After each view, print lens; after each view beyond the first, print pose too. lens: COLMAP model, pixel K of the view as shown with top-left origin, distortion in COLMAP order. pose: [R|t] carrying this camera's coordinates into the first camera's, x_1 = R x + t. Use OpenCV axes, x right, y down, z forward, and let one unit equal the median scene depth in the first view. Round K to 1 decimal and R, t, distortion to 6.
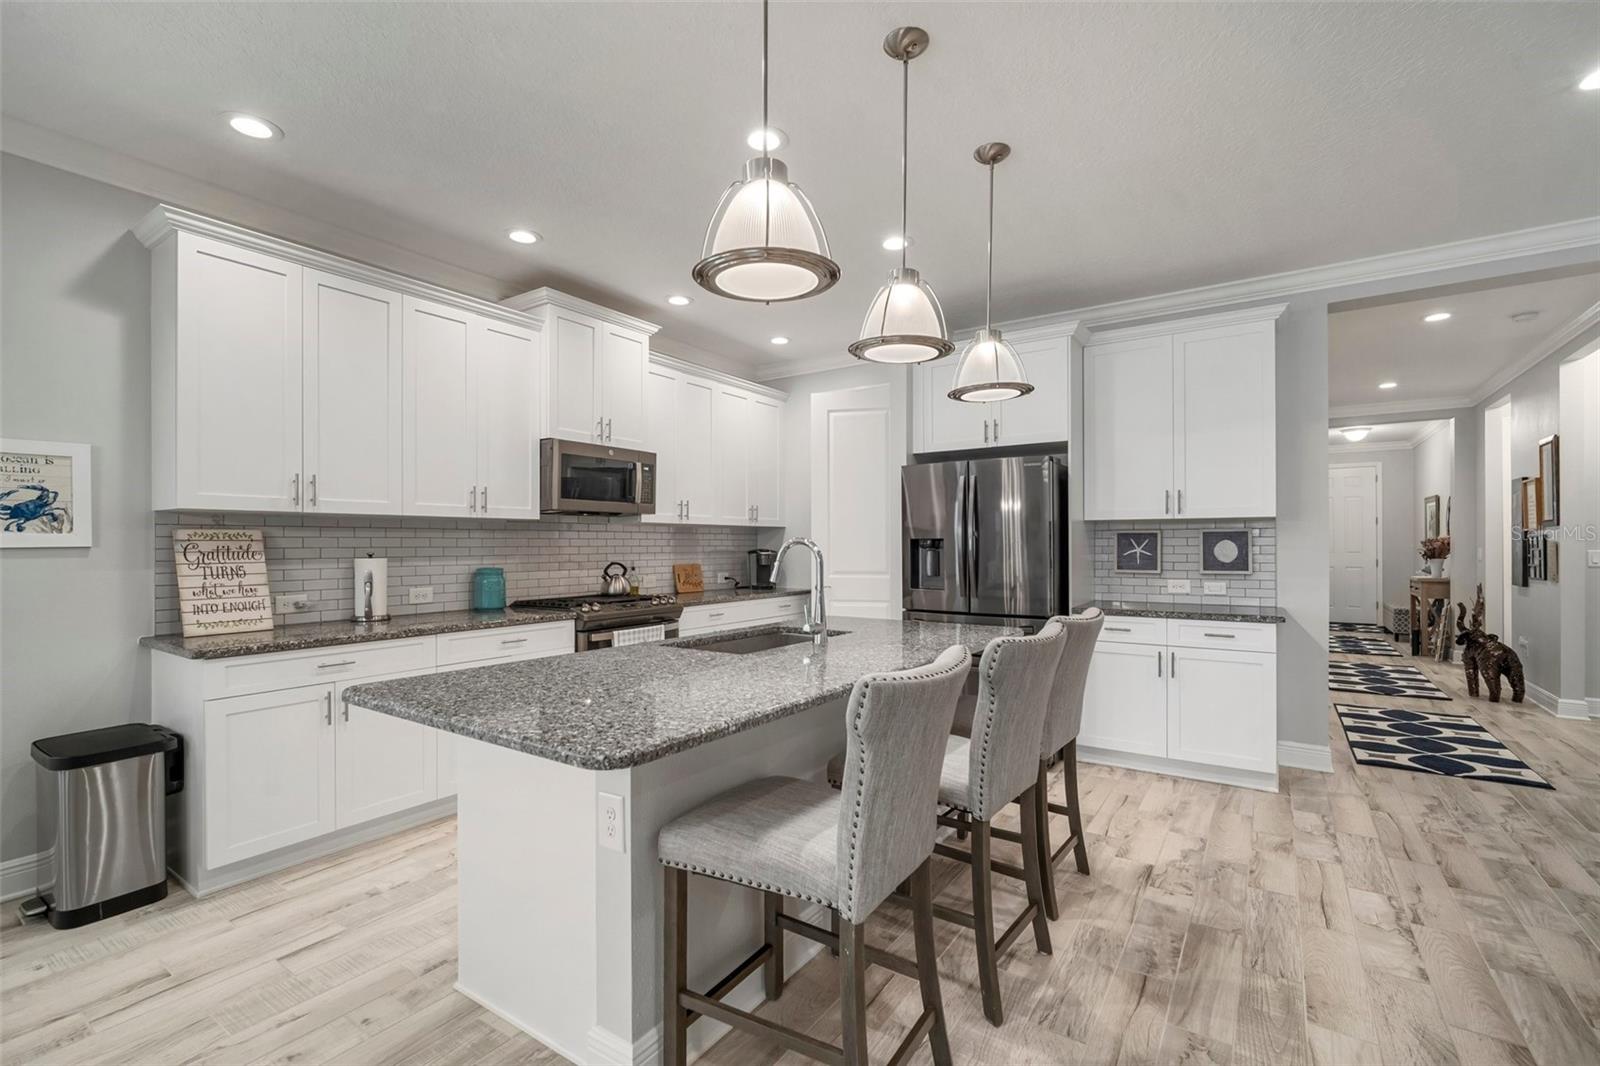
lens RADIAL K [[706.1, 0, 804.9], [0, 706.1, 547.0], [0, 0, 1]] dist [-0.009801, 0.000550]
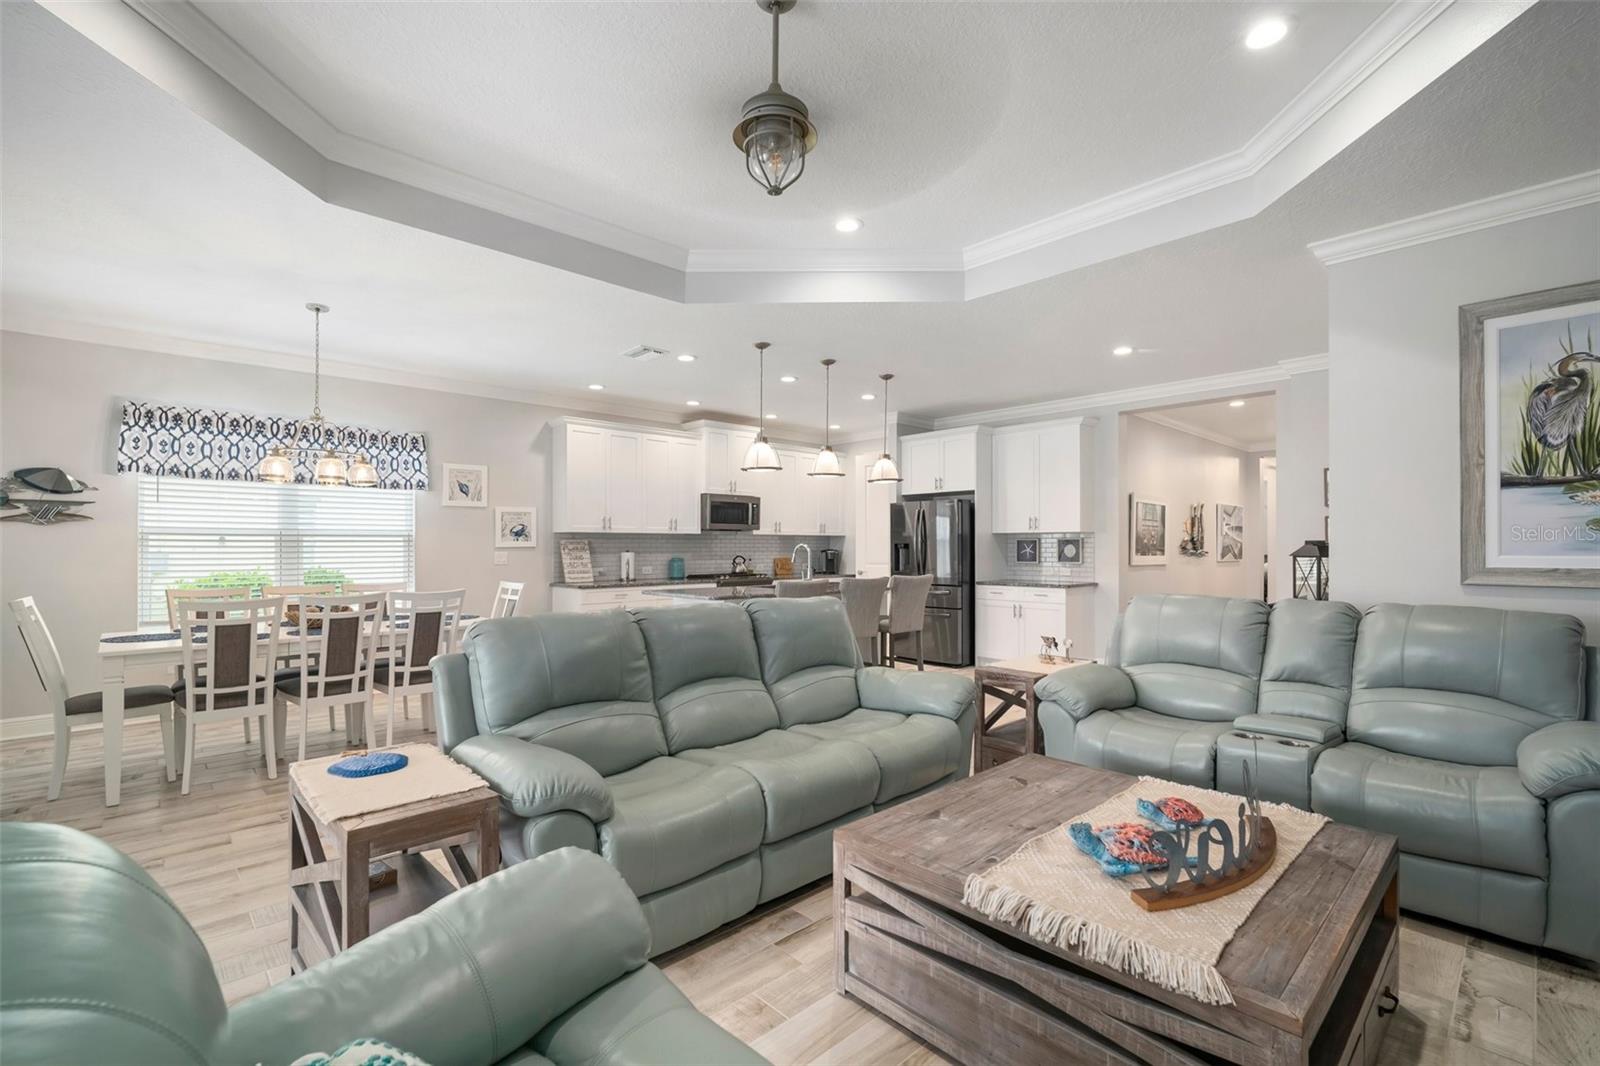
lens RADIAL K [[705.9, 0, 794.4], [0, 705.9, 546.1], [0, 0, 1]] dist [0.000001, 0.000950]
pose [[0.973650, 0.002058, -0.228039, 0.344639], [-0.003126, 0.999986, -0.004322, 0.003765], [0.228026, 0.004921, 0.973642, -0.901826]]
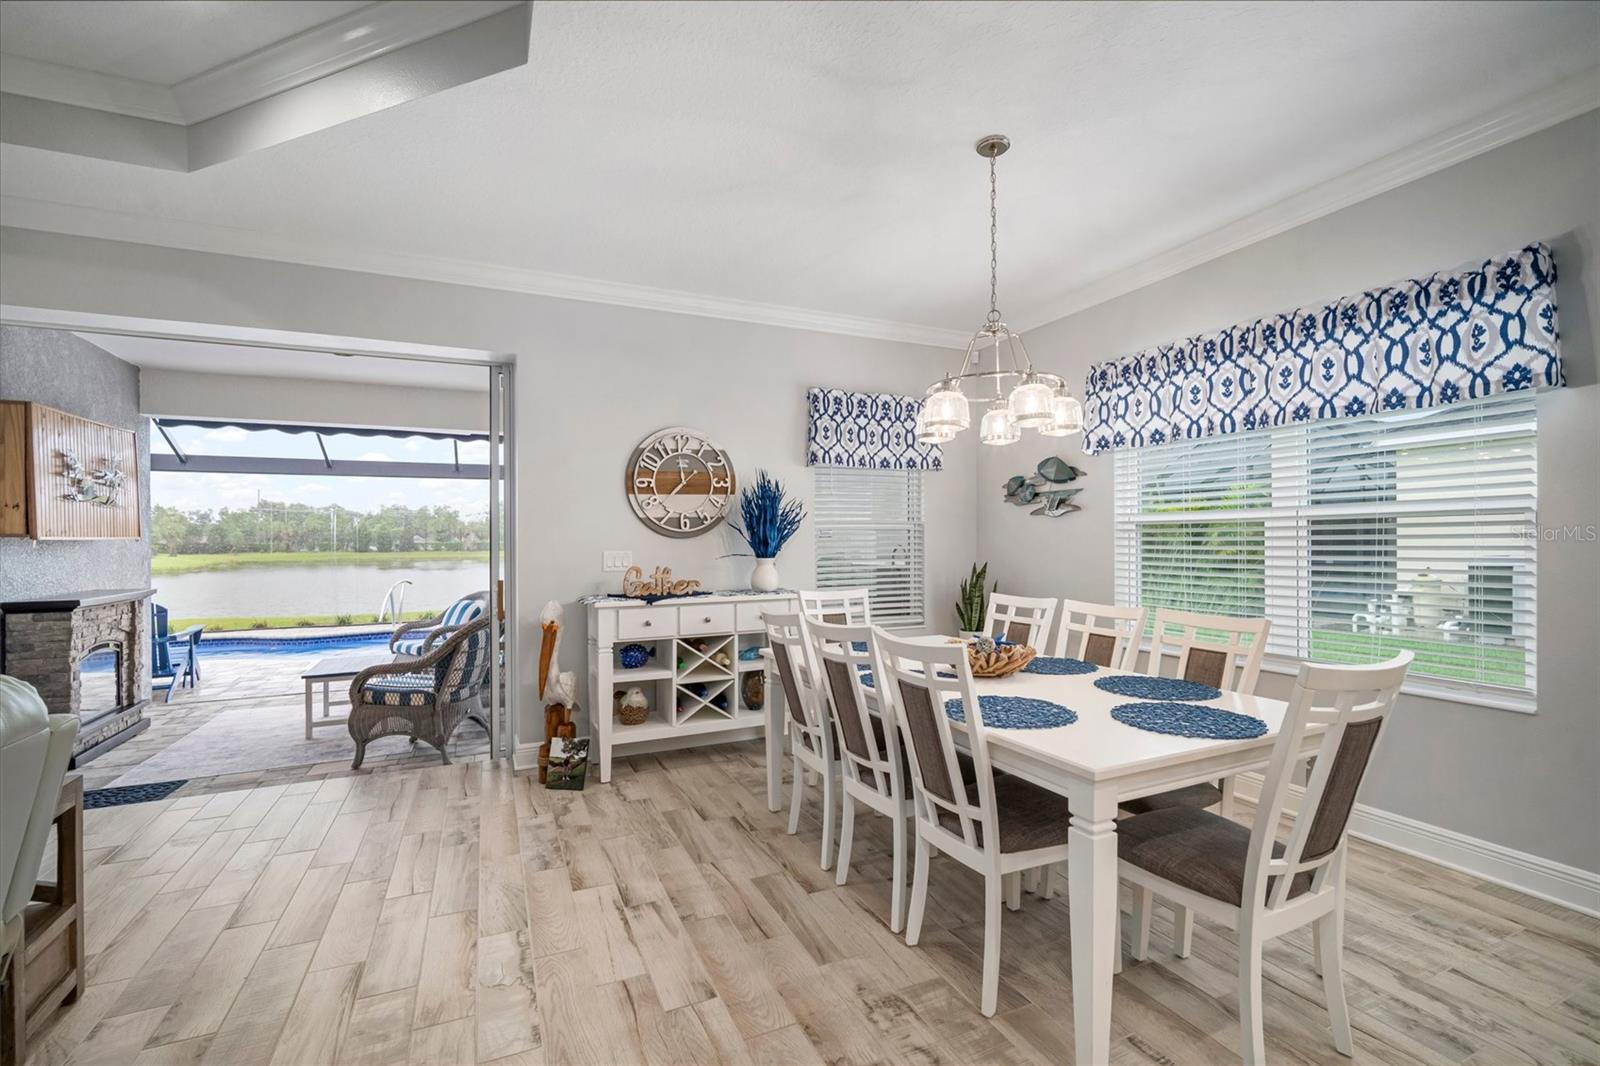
lens RADIAL K [[699.6, 0, 801.3], [0, 699.6, 537.8], [0, 0, 1]] dist [-0.009898, 0.002774]
pose [[-0.526604, -0.000858, -0.850110, 0.015517], [0.003174, 0.999991, -0.002976, 0.001855], [0.850105, -0.004266, -0.526596, 0.220477]]
